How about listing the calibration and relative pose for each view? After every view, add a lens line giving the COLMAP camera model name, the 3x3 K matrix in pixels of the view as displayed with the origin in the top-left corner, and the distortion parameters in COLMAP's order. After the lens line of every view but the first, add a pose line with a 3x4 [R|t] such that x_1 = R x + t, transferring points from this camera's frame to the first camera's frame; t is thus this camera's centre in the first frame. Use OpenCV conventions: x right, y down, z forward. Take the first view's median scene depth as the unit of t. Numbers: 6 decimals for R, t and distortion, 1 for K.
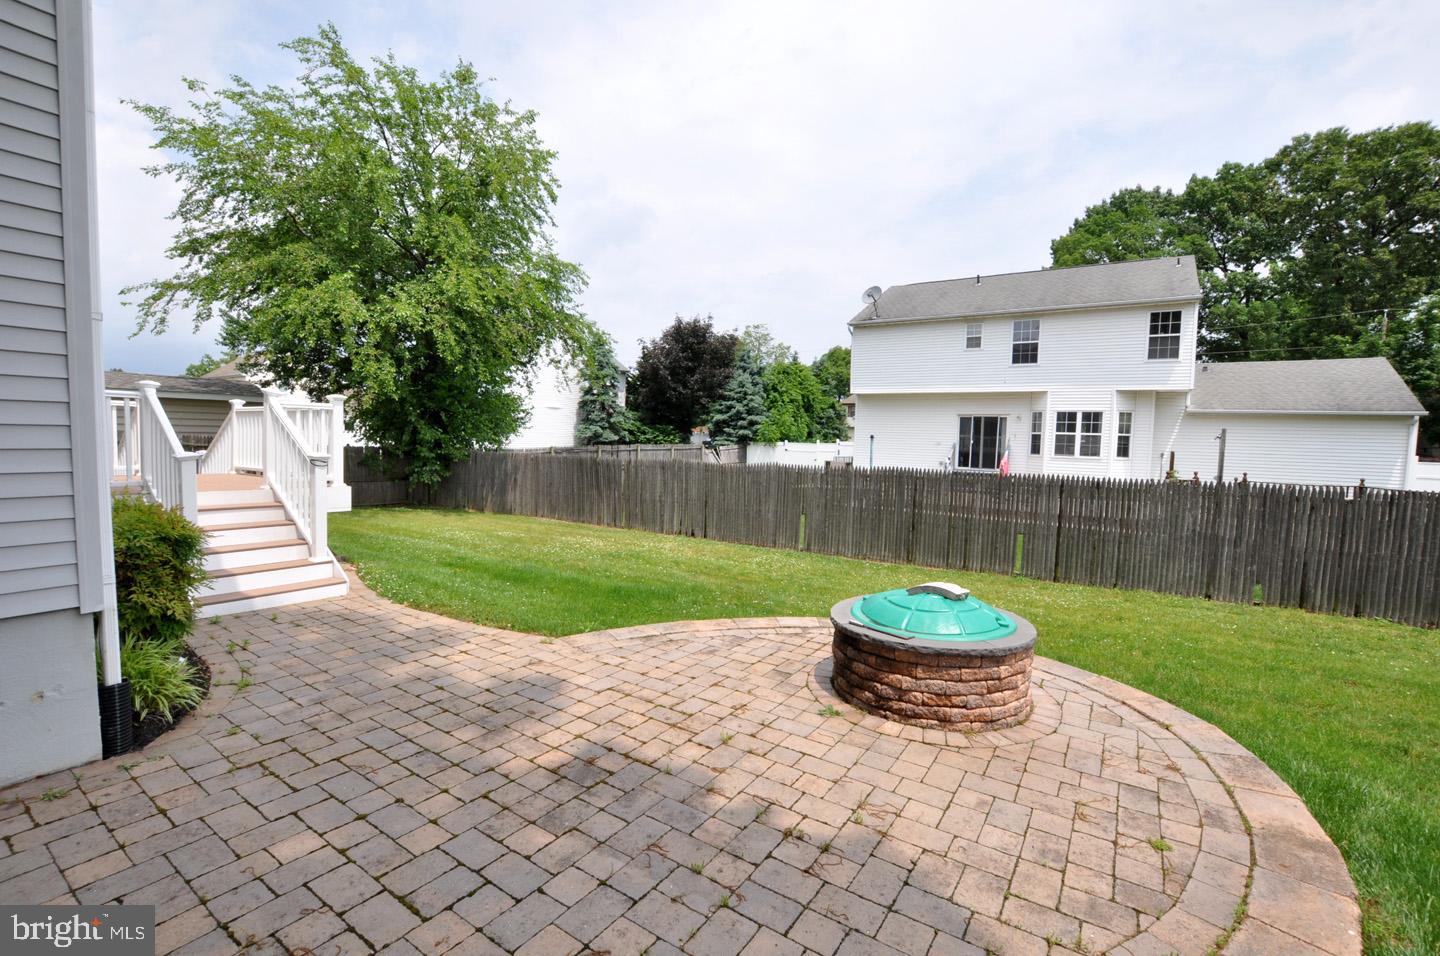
lens RADIAL K [[631.8, 0, 723.2], [0, 631.8, 477.6], [0, 0, 1]] dist [-0.034639, 0.005026]
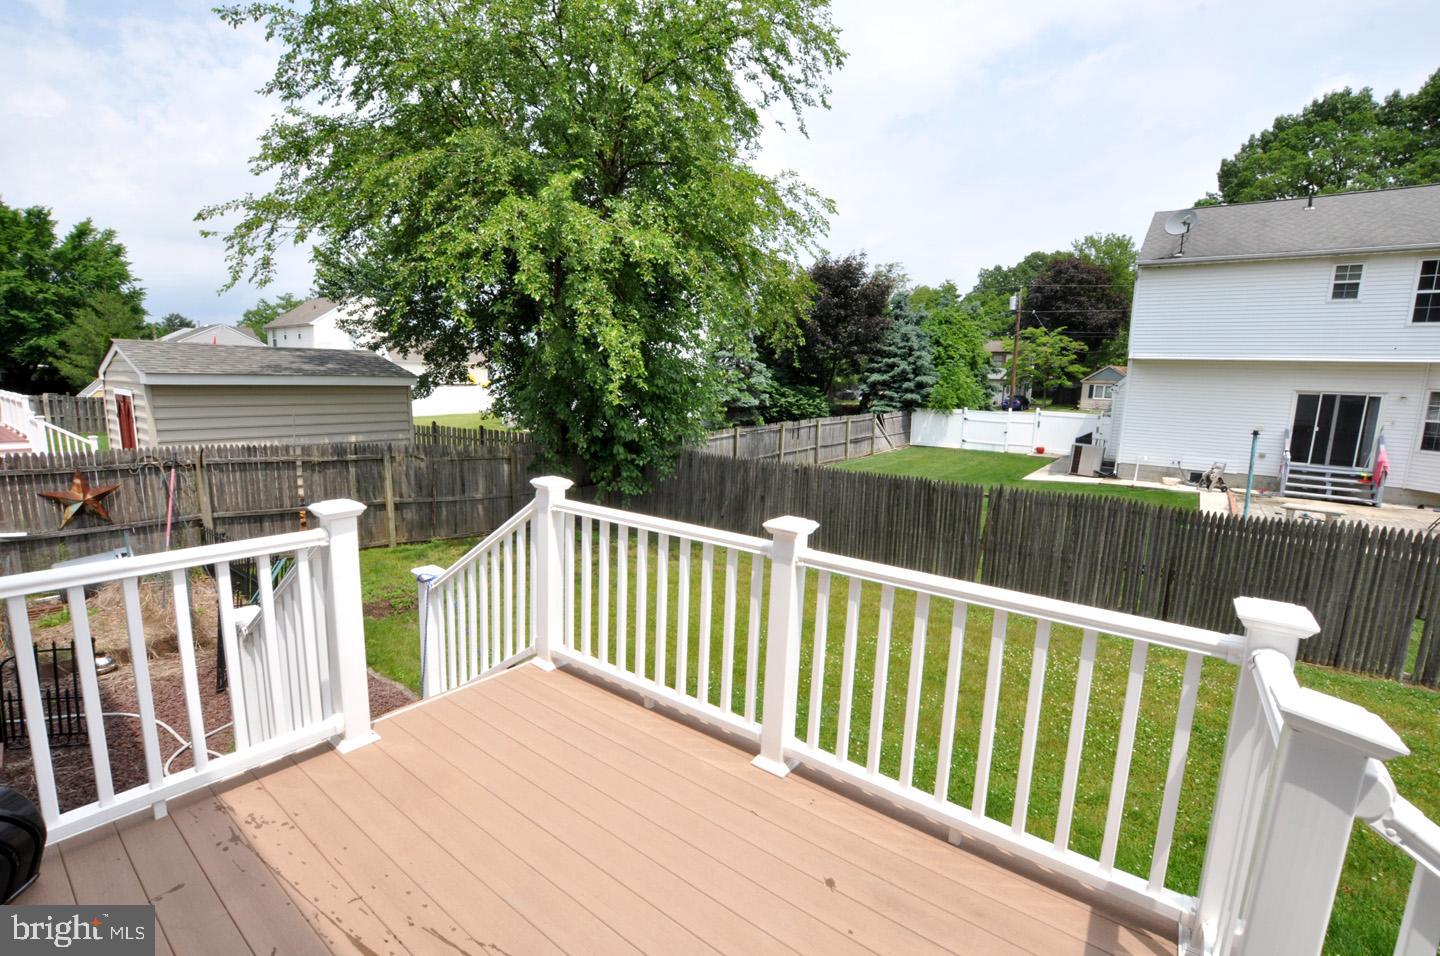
lens RADIAL K [[631.8, 0, 723.1], [0, 631.8, 480.4], [0, 0, 1]] dist [-0.034639, 0.005026]
pose [[0.997994, 0.011795, -0.062207, -0.160305], [-0.005877, 0.995509, 0.094485, -0.038705], [0.063042, -0.093930, 0.993581, 0.152516]]
